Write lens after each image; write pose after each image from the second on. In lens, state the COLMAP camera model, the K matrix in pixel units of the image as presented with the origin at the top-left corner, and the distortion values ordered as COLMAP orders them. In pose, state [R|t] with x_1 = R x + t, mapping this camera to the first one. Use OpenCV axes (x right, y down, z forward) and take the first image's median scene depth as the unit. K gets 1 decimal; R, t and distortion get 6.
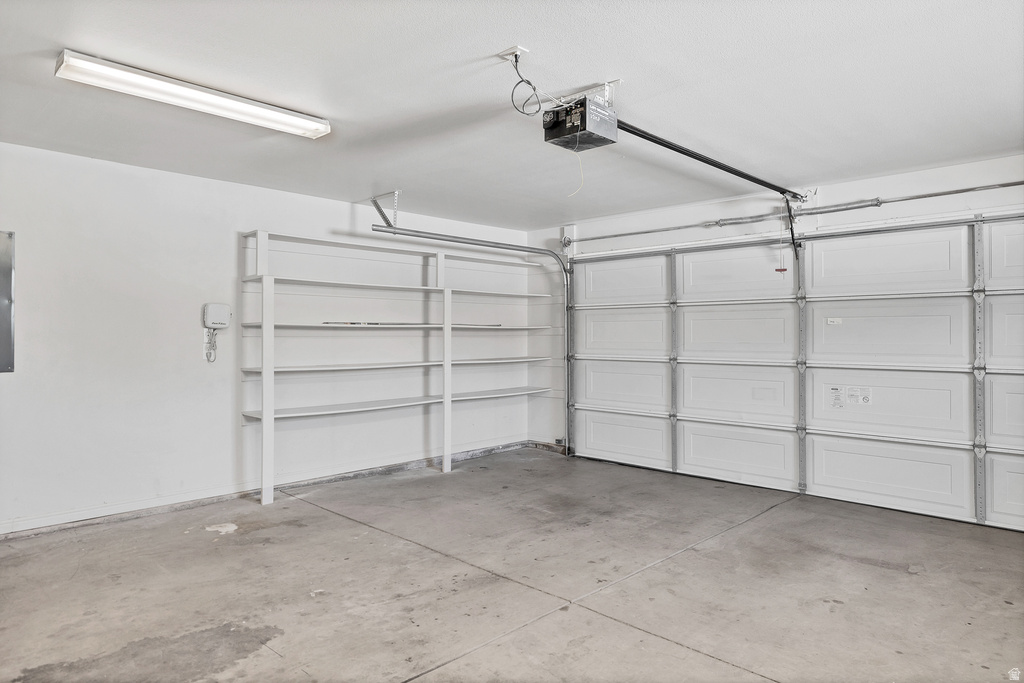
lens RADIAL K [[627.4, 0, 515.2], [0, 627.4, 338.2], [0, 0, 1]] dist [-0.001152, 0.000202]
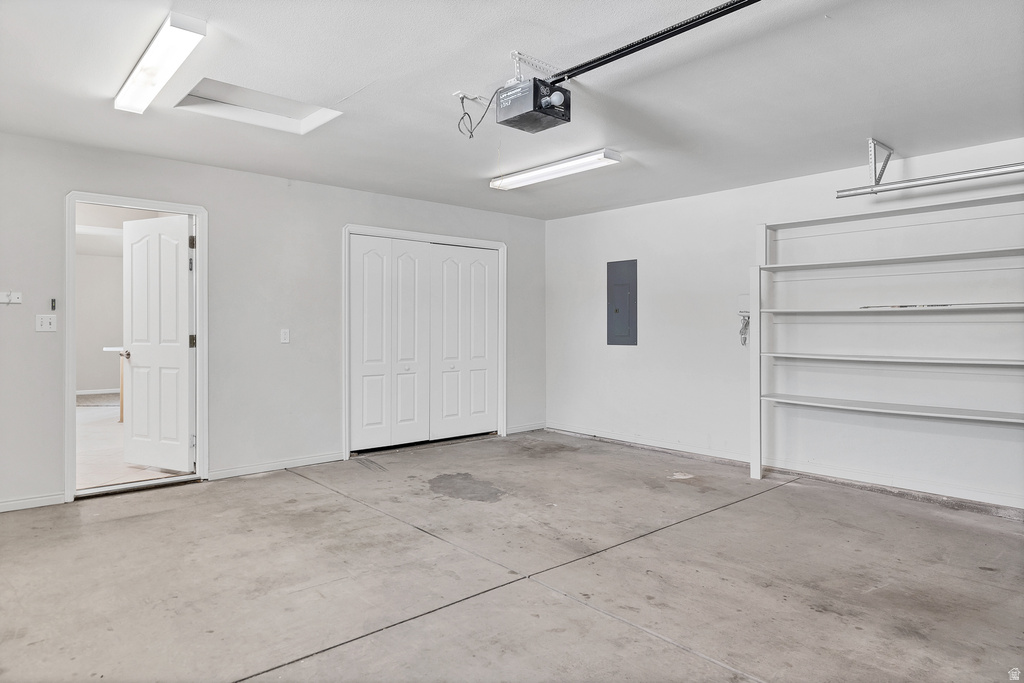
lens RADIAL K [[627.4, 0, 515.3], [0, 627.4, 336.8], [0, 0, 1]] dist [-0.001152, 0.000202]
pose [[-0.074823, 0.013003, -0.997112, 0.873256], [-0.005349, 0.999895, 0.013441, 0.010696], [0.997183, 0.006339, -0.074745, 0.827594]]
